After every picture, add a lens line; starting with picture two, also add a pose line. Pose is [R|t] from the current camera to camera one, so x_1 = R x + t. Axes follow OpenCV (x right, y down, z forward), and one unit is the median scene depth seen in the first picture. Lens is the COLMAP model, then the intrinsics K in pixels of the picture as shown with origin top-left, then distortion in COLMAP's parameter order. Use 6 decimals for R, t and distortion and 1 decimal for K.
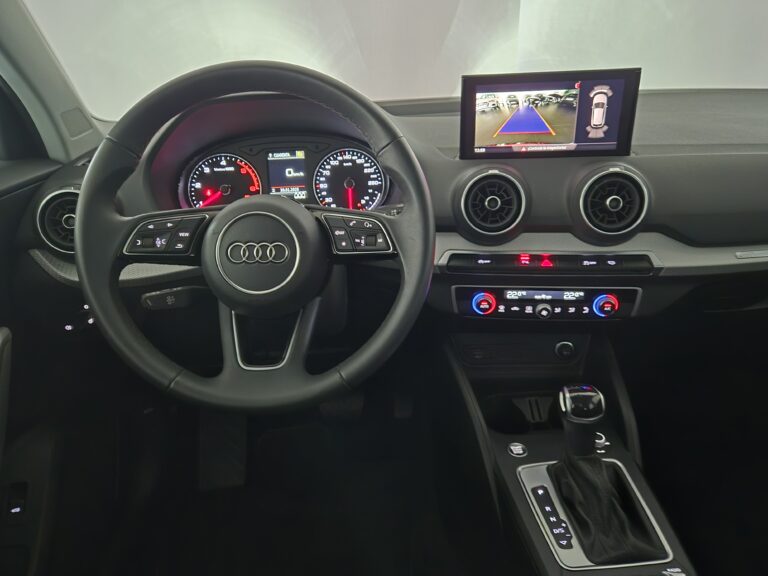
lens RADIAL K [[551.9, 0, 384.0], [0, 551.9, 288.0], [0, 0, 1]] dist [0.071979, -0.082445]
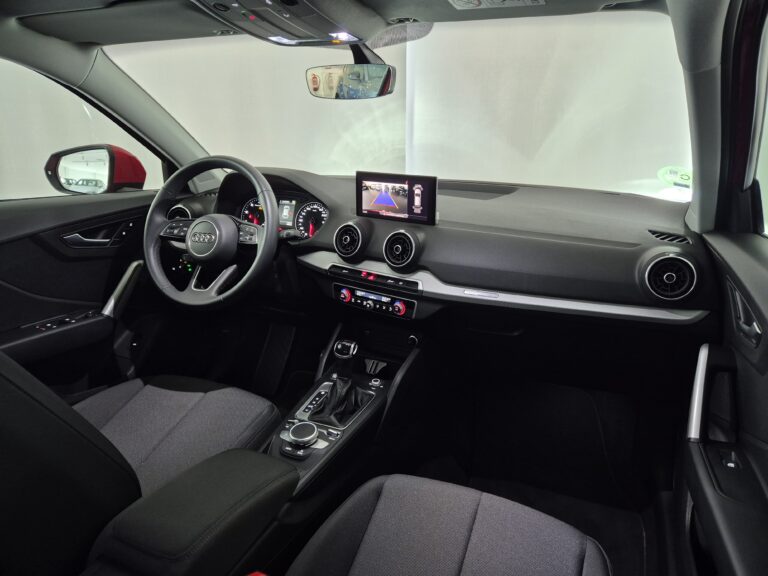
lens RADIAL K [[519.0, 0, 389.0], [0, 519.0, 288.7], [0, 0, 1]] dist [0.066121, -0.060831]
pose [[0.888224, 0.183150, -0.421325, 1.030794], [-0.210961, 0.977292, -0.019914, 0.010755], [0.408110, 0.106571, 0.906691, -0.474230]]
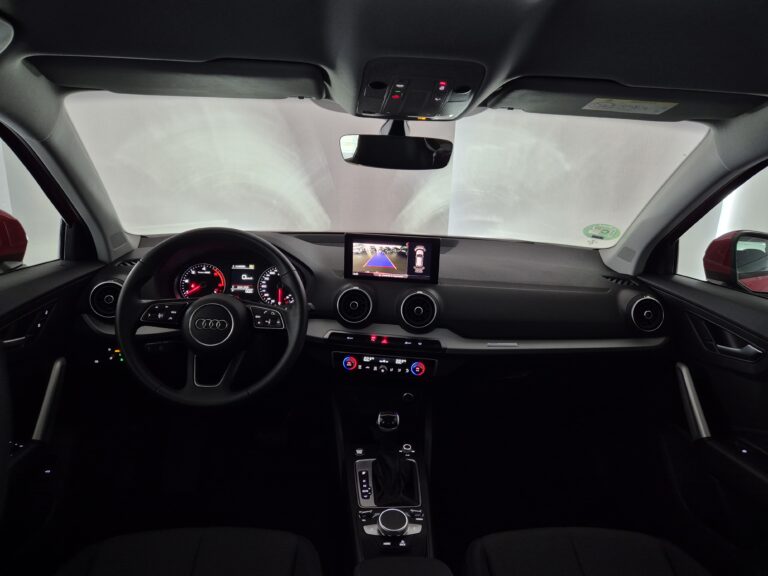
lens RADIAL K [[519.0, 0, 389.0], [0, 519.0, 288.7], [0, 0, 1]] dist [0.066121, -0.060831]
pose [[0.996532, 0.072947, 0.040043, 0.224975], [-0.066373, 0.987017, -0.146261, 0.028190], [-0.050192, 0.143096, 0.988435, -0.621159]]
